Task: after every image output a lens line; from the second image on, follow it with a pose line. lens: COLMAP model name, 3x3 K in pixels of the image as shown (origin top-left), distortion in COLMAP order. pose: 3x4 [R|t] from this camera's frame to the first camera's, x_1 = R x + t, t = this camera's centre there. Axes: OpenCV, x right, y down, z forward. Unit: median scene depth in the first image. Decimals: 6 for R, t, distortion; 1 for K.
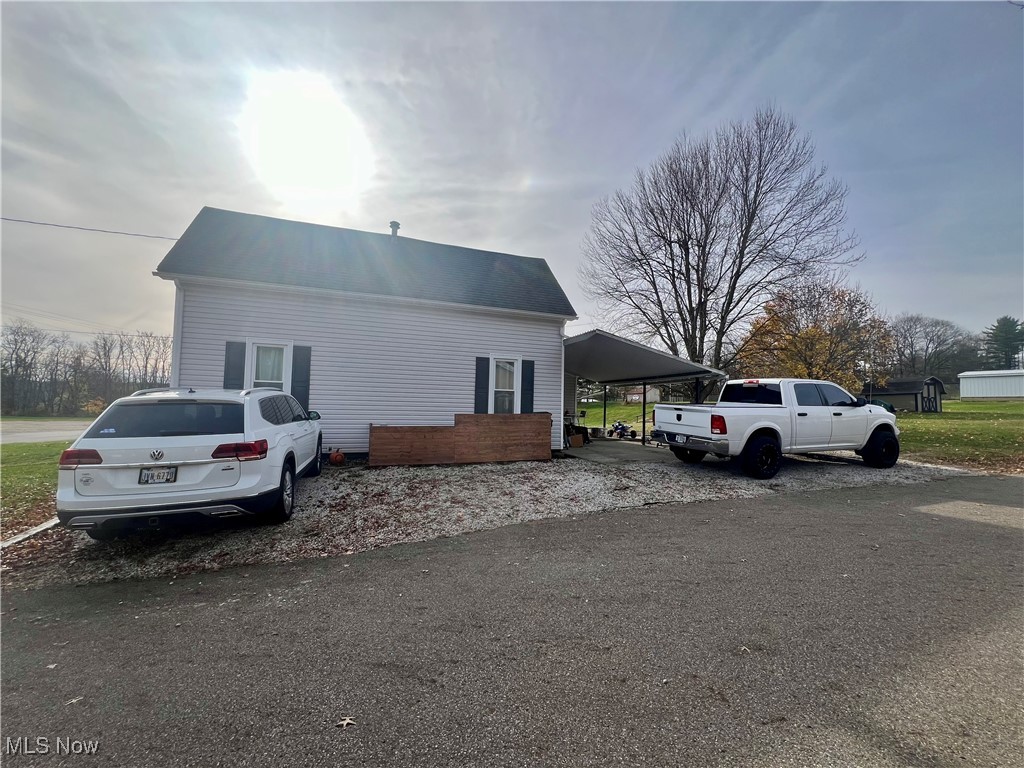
lens RADIAL K [[411.1, 0, 507.6], [0, 411.1, 387.9], [0, 0, 1]] dist [0.000576, -0.000045]
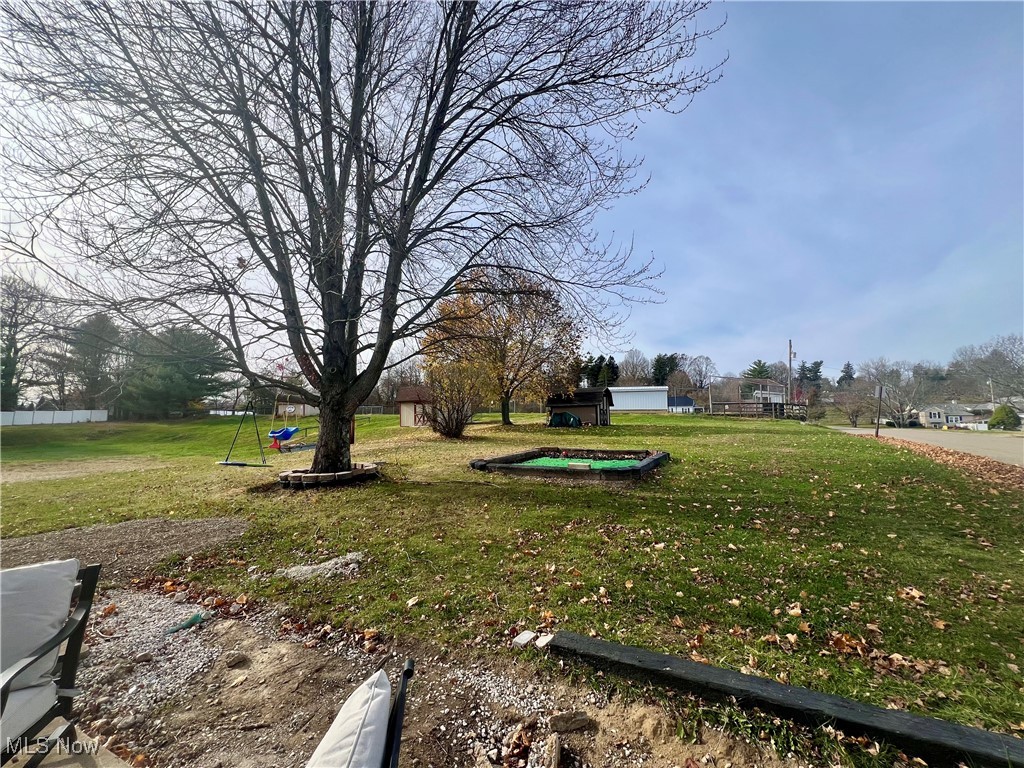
lens RADIAL K [[411.1, 0, 506.0], [0, 411.1, 386.3], [0, 0, 1]] dist [0.000576, -0.000045]
pose [[0.703237, 0.049976, 0.709197, 0.295603], [-0.025762, 0.998662, -0.044828, 0.020324], [-0.710489, 0.013255, 0.703584, 0.611128]]
